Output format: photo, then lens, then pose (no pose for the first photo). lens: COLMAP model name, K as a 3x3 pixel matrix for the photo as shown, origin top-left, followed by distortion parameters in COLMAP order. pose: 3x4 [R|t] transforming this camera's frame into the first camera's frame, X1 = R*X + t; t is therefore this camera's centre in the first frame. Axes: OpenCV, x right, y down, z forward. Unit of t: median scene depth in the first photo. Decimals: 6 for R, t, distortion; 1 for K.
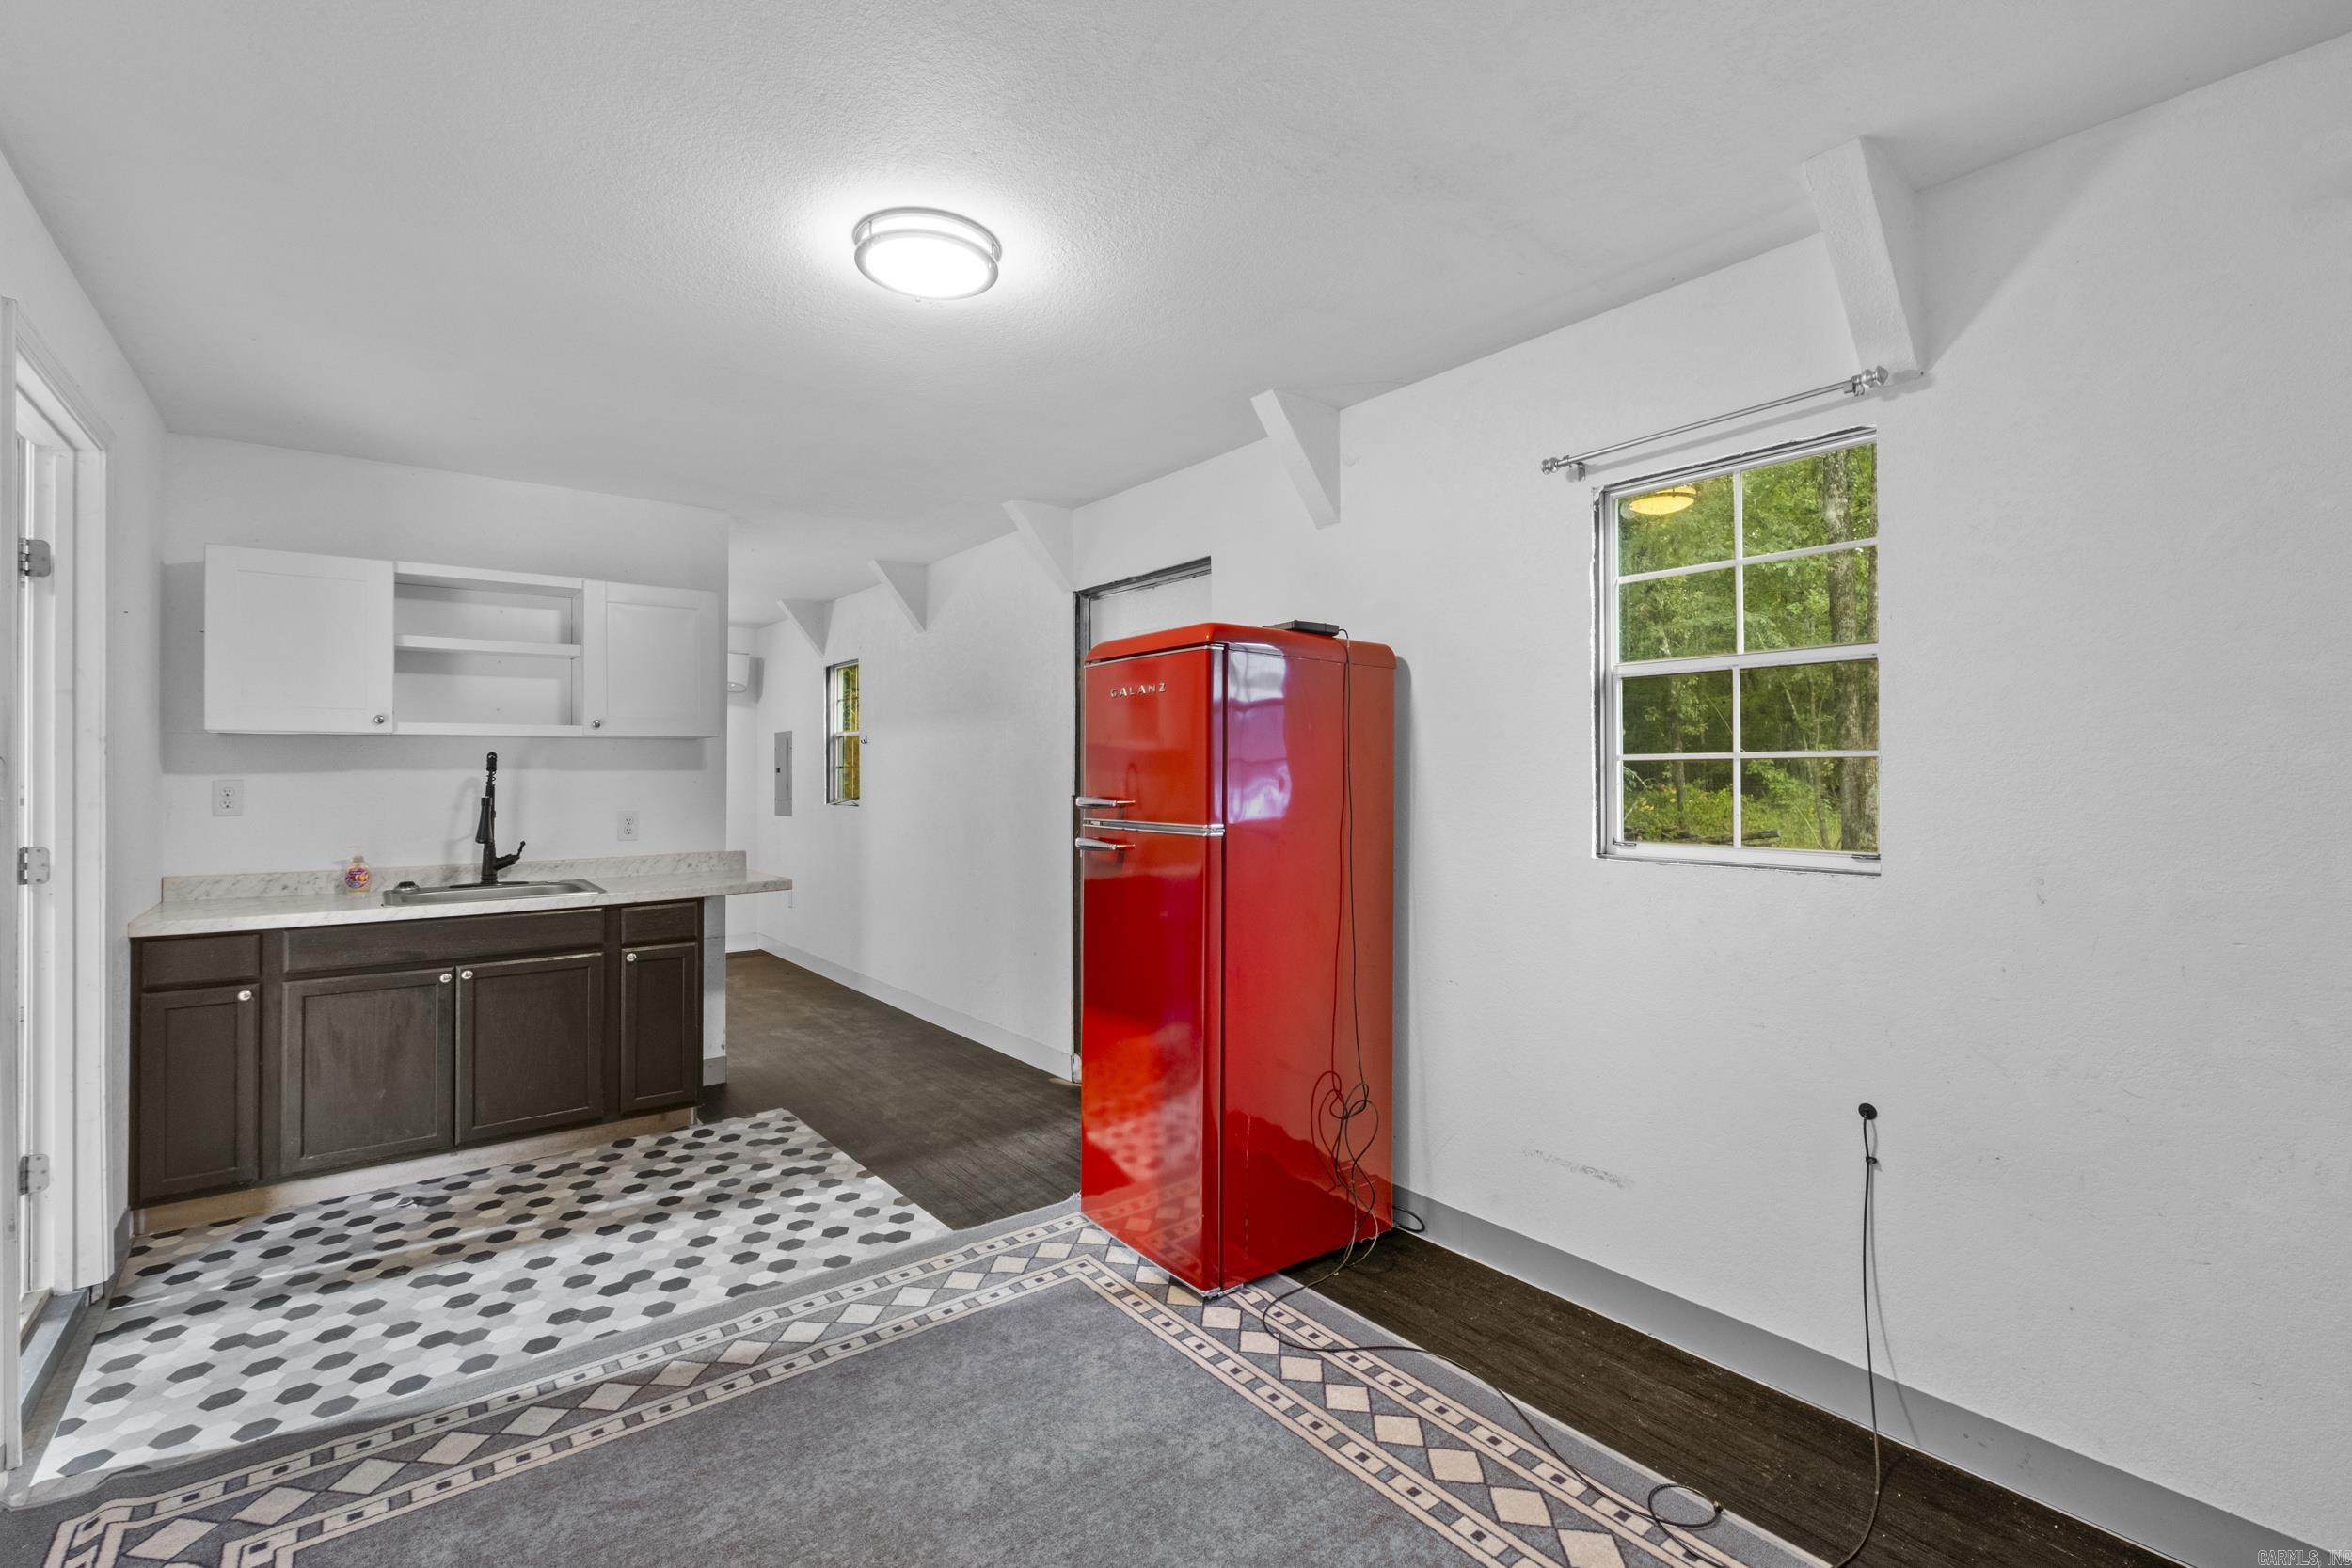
lens RADIAL K [[1032.2, 0, 1176.0], [0, 1032.2, 784.0], [0, 0, 1]] dist [-0.004002, -0.000545]
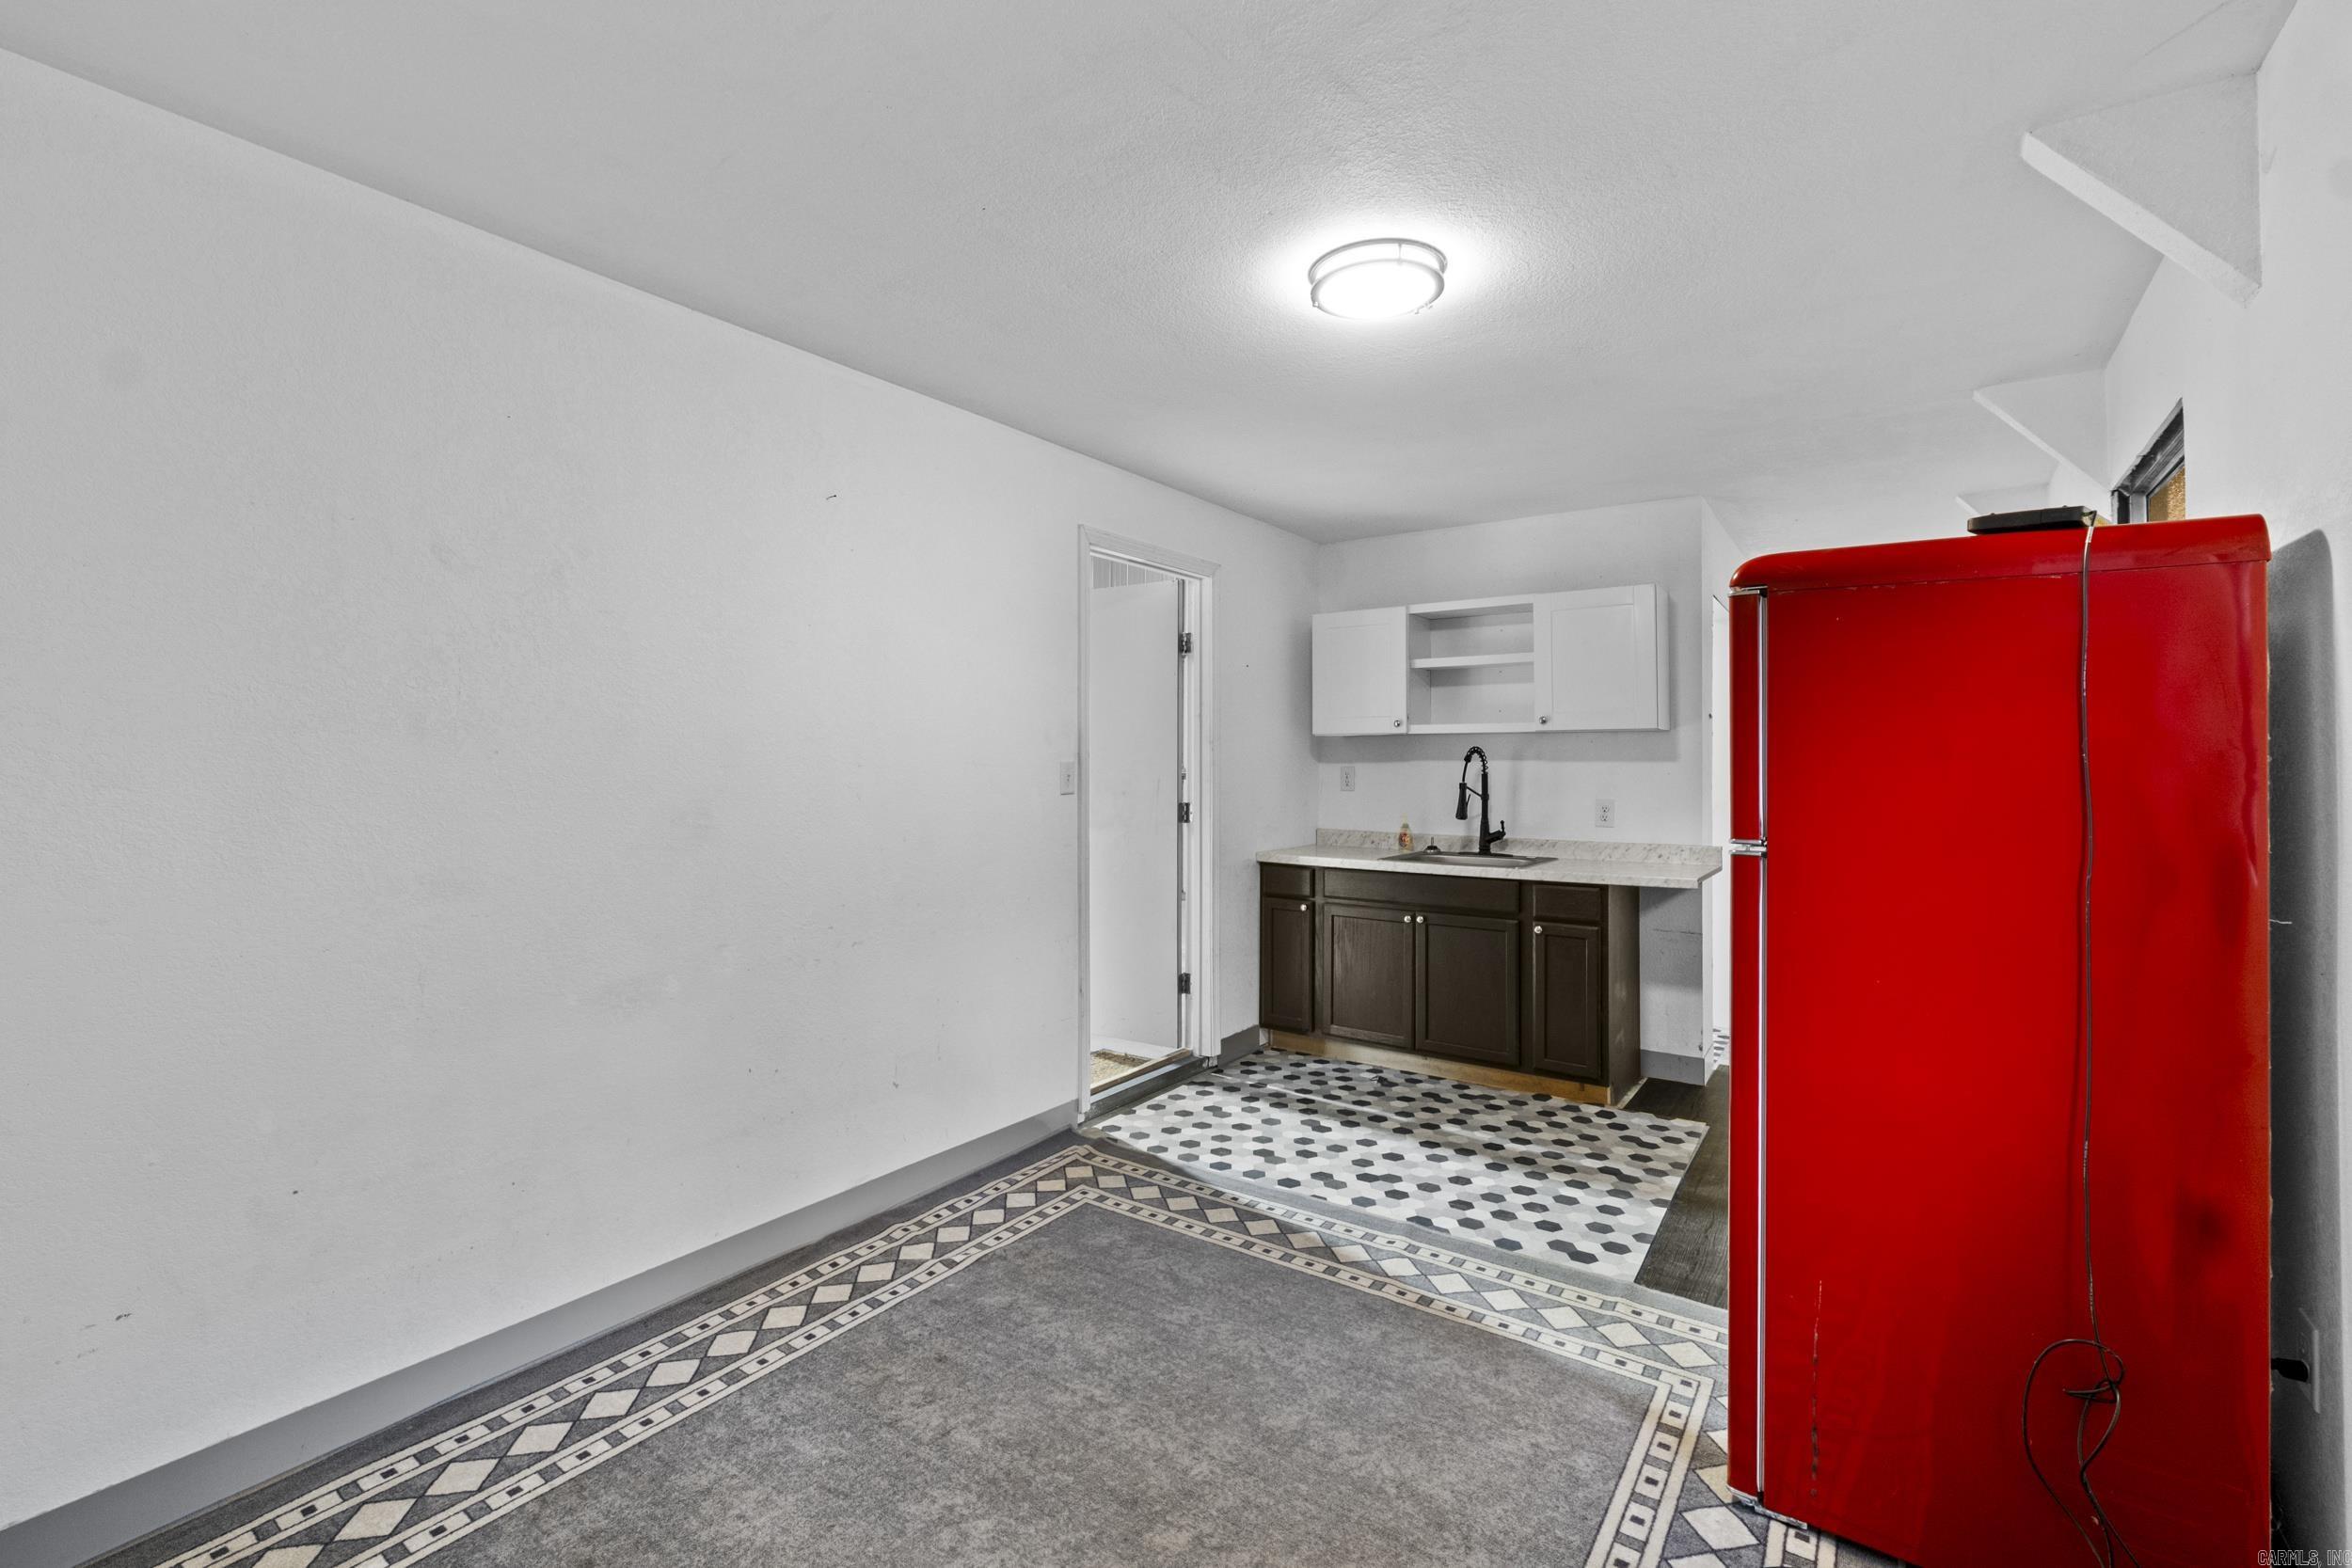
lens RADIAL K [[1051.1, 0, 1172.5], [0, 1051.1, 759.2], [0, 0, 1]] dist [-0.000259, -0.000099]
pose [[0.291857, 0.001280, -0.956461, 0.546529], [-0.015558, 0.999873, -0.003409, -0.007347], [0.956335, 0.015875, 0.291840, 0.358299]]
